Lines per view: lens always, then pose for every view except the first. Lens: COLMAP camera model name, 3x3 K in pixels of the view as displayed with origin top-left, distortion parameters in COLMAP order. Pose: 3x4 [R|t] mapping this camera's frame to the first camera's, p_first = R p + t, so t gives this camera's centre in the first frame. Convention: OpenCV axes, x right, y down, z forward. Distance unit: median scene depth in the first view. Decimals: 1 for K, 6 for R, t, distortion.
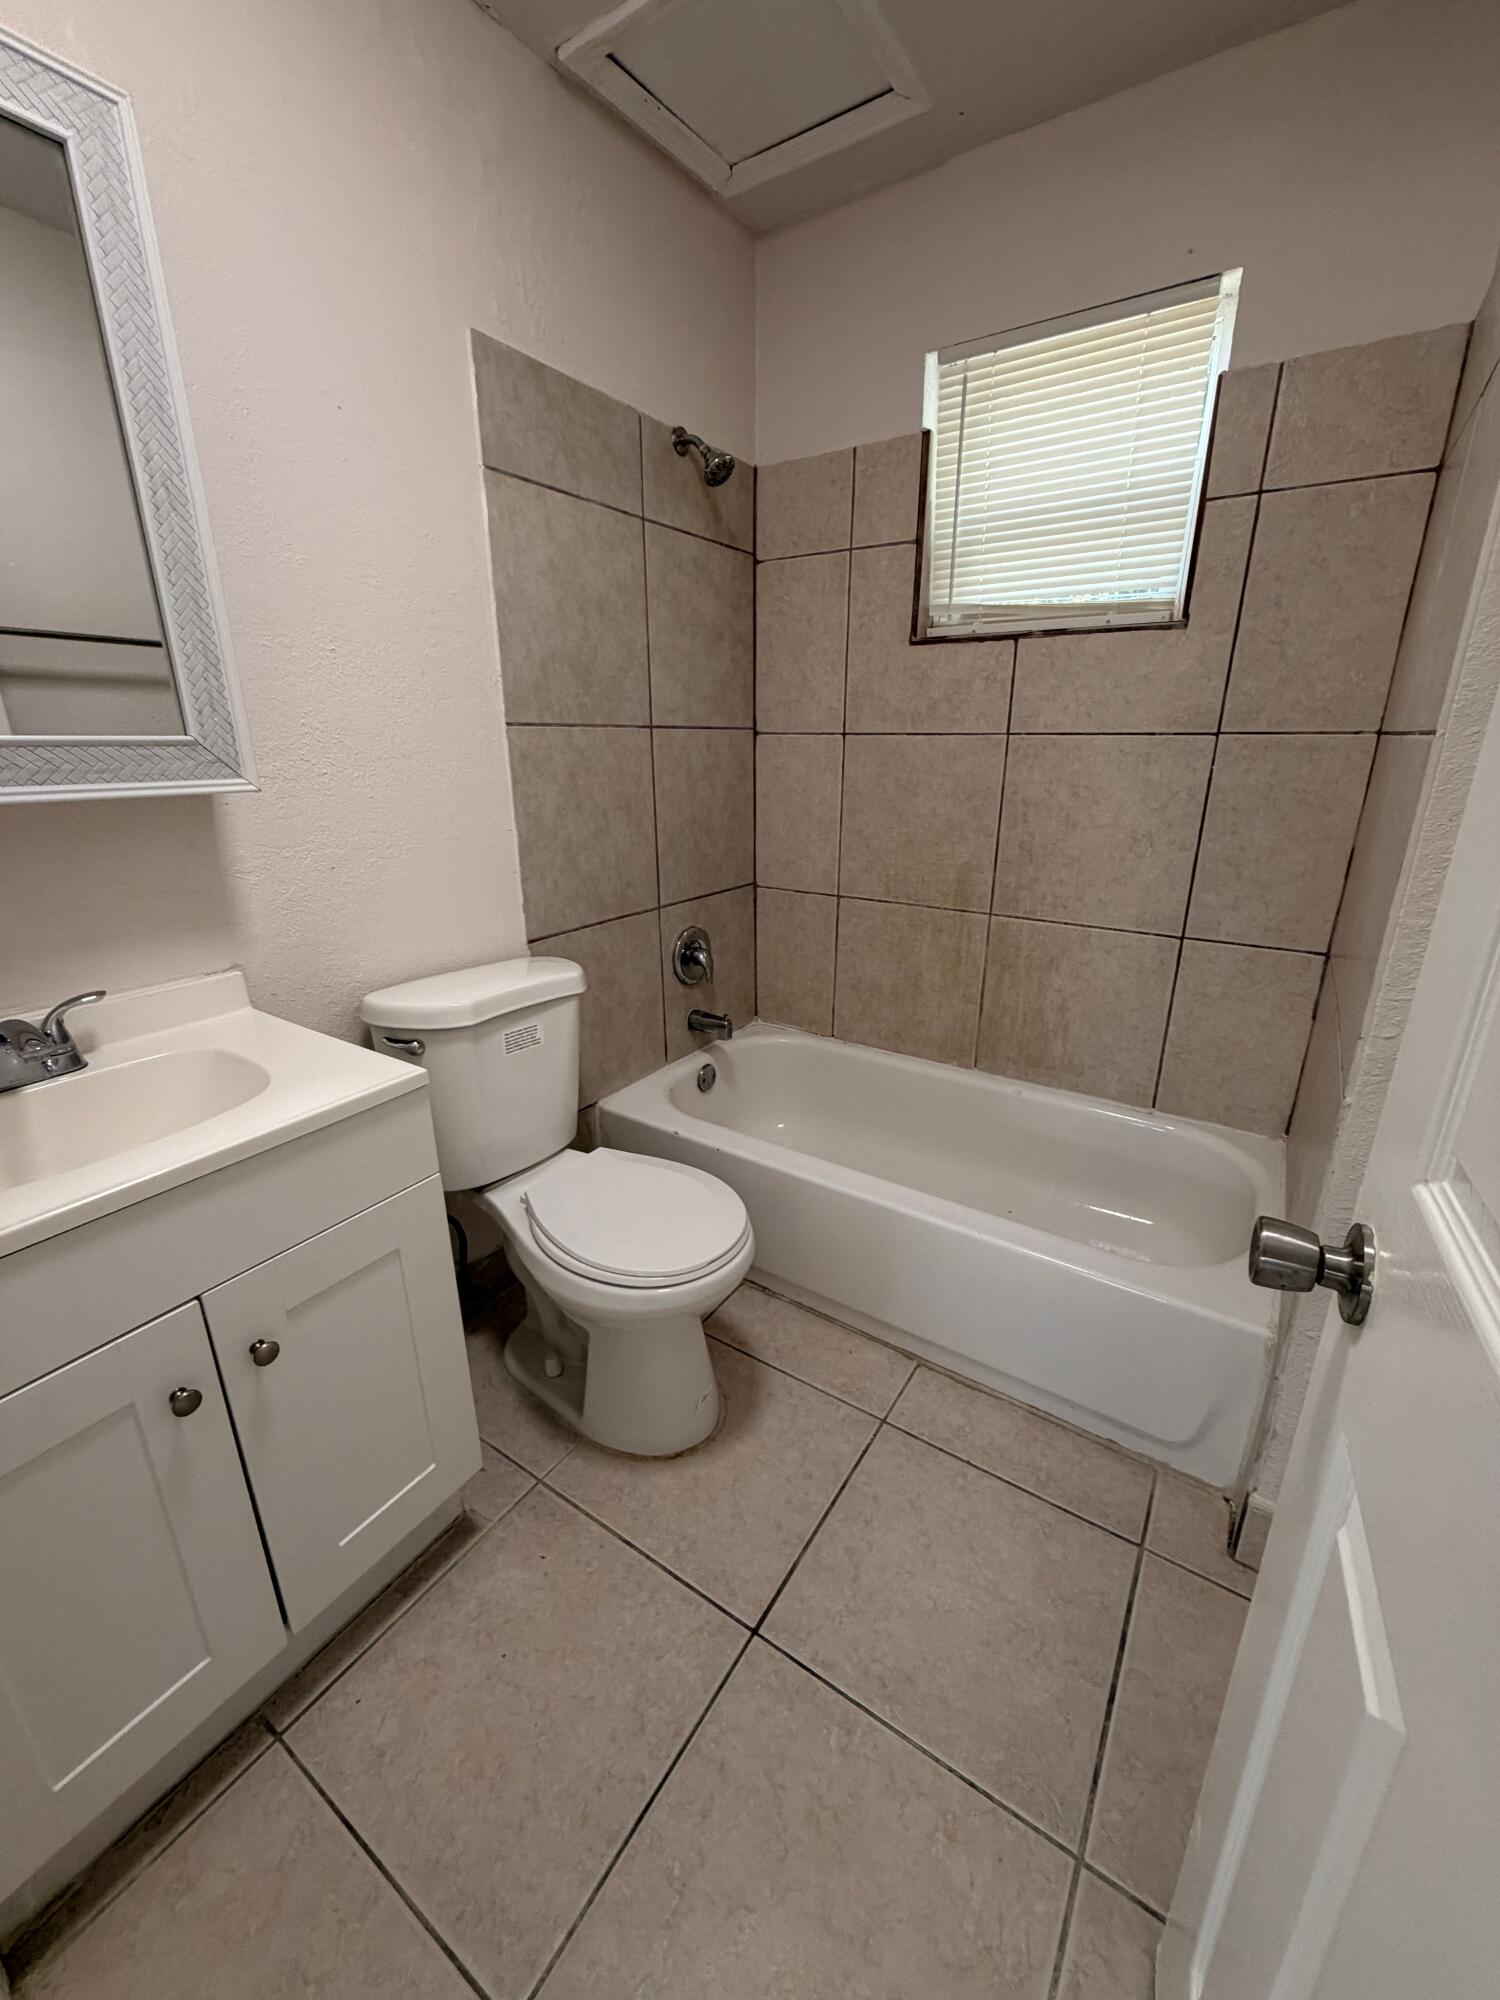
lens RADIAL K [[795.8, 0, 750.5], [0, 795.8, 1001.1], [0, 0, 1]] dist [0.000004, -0.000331]
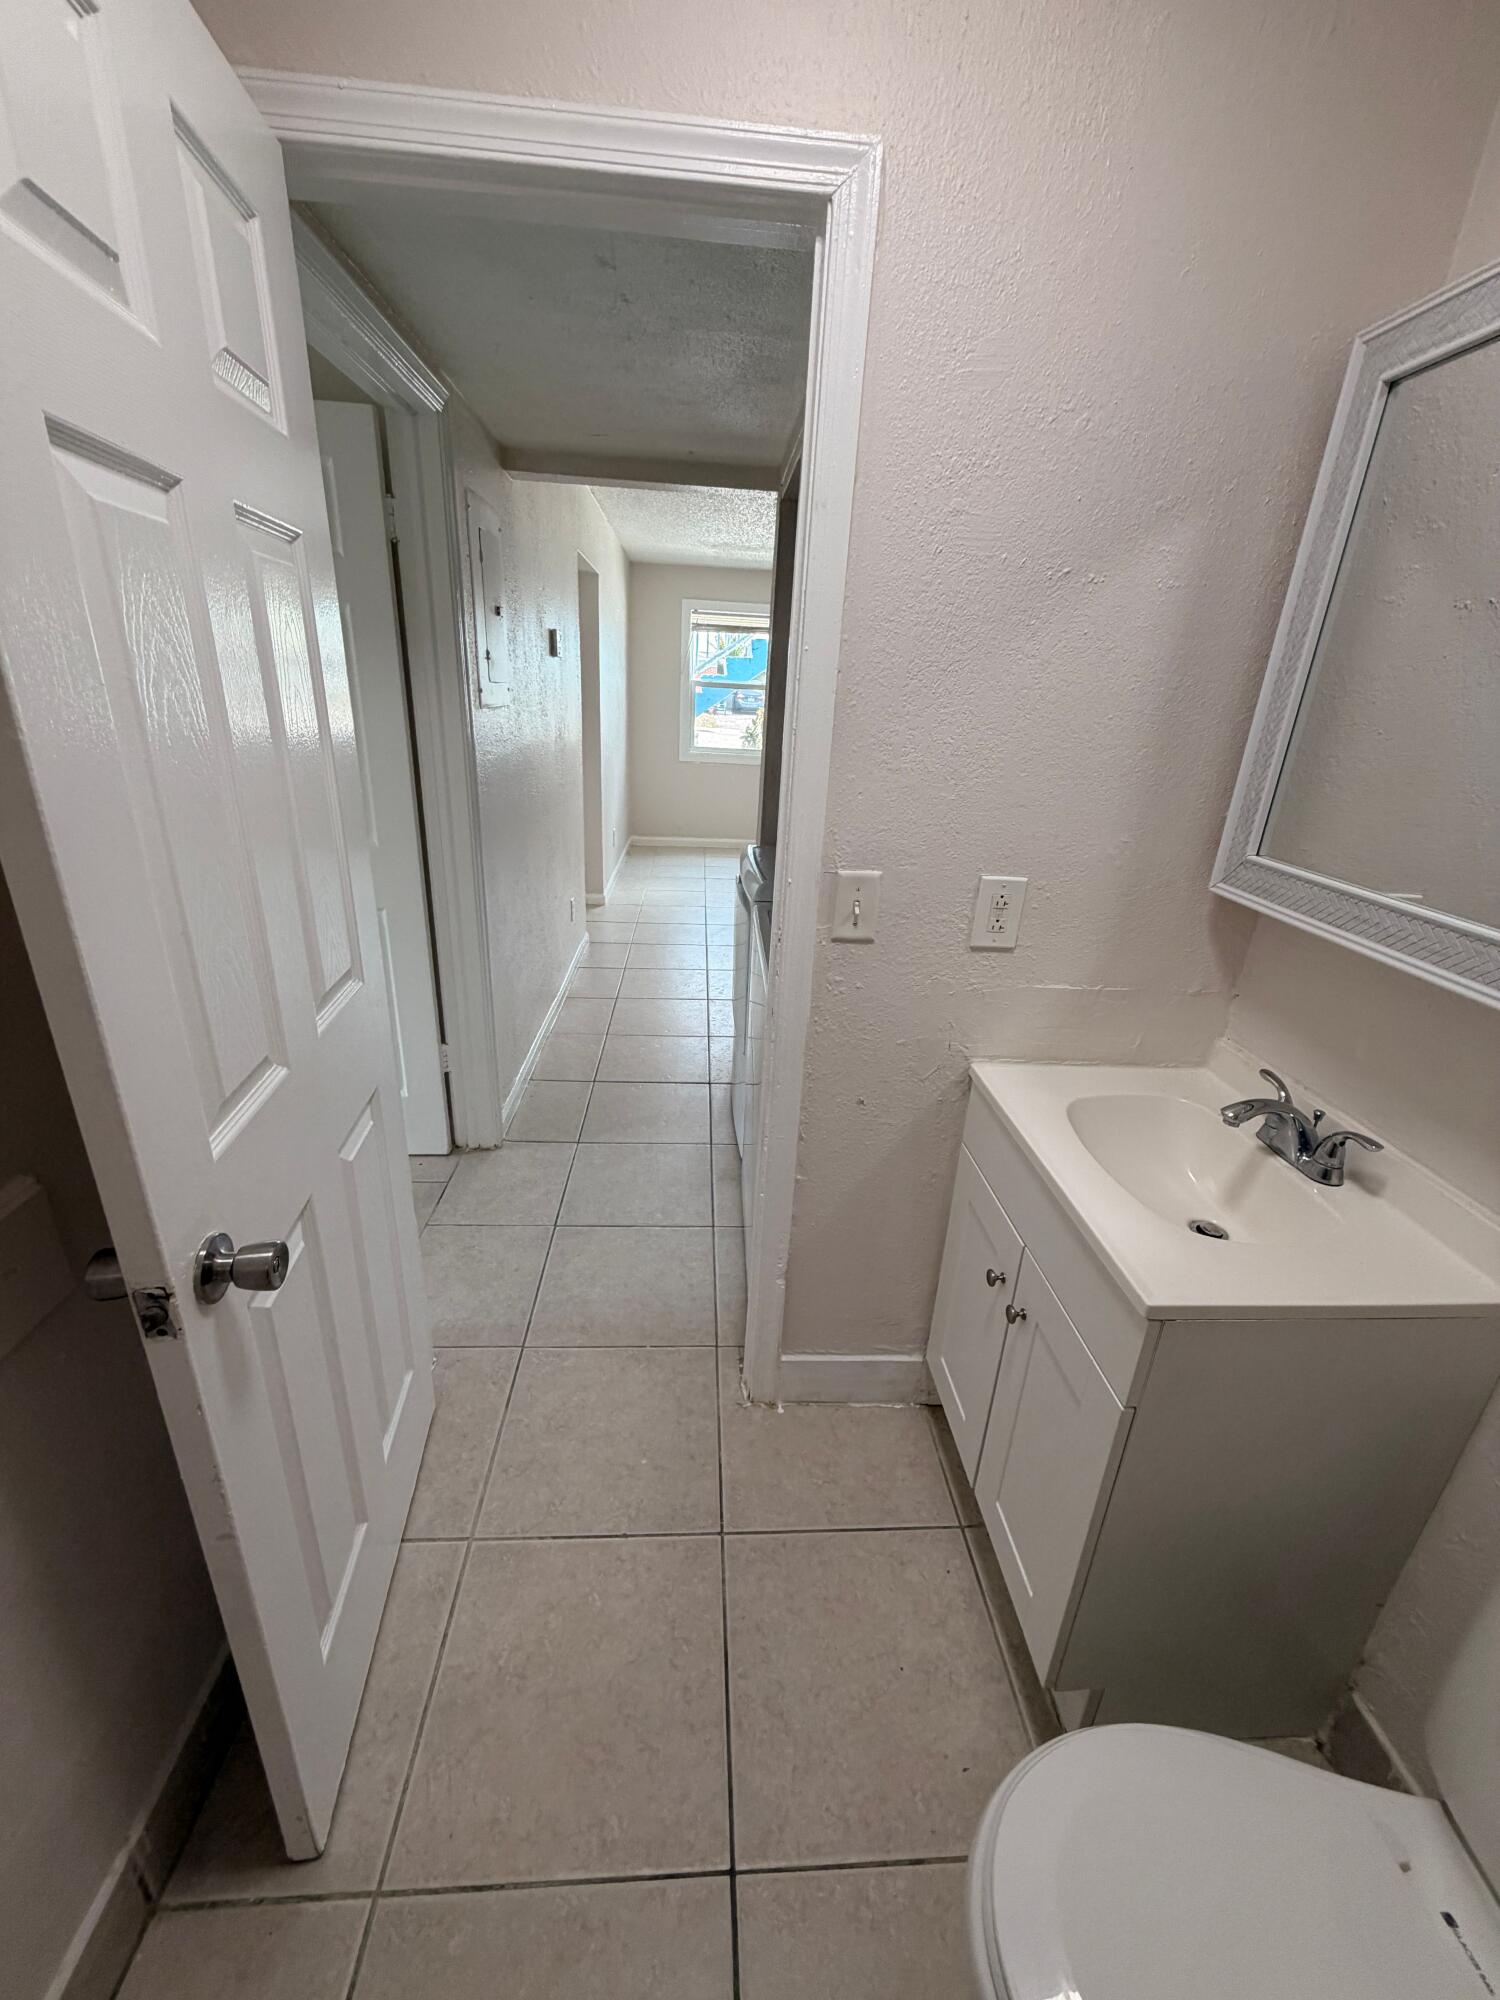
lens RADIAL K [[795.8, 0, 747.2], [0, 795.8, 996.4], [0, 0, 1]] dist [0.000004, -0.000331]
pose [[-0.799320, 0.179889, -0.573347, 0.365044], [-0.234996, 0.784575, 0.573776, -0.557072], [0.553050, 0.593365, -0.584854, 1.052943]]
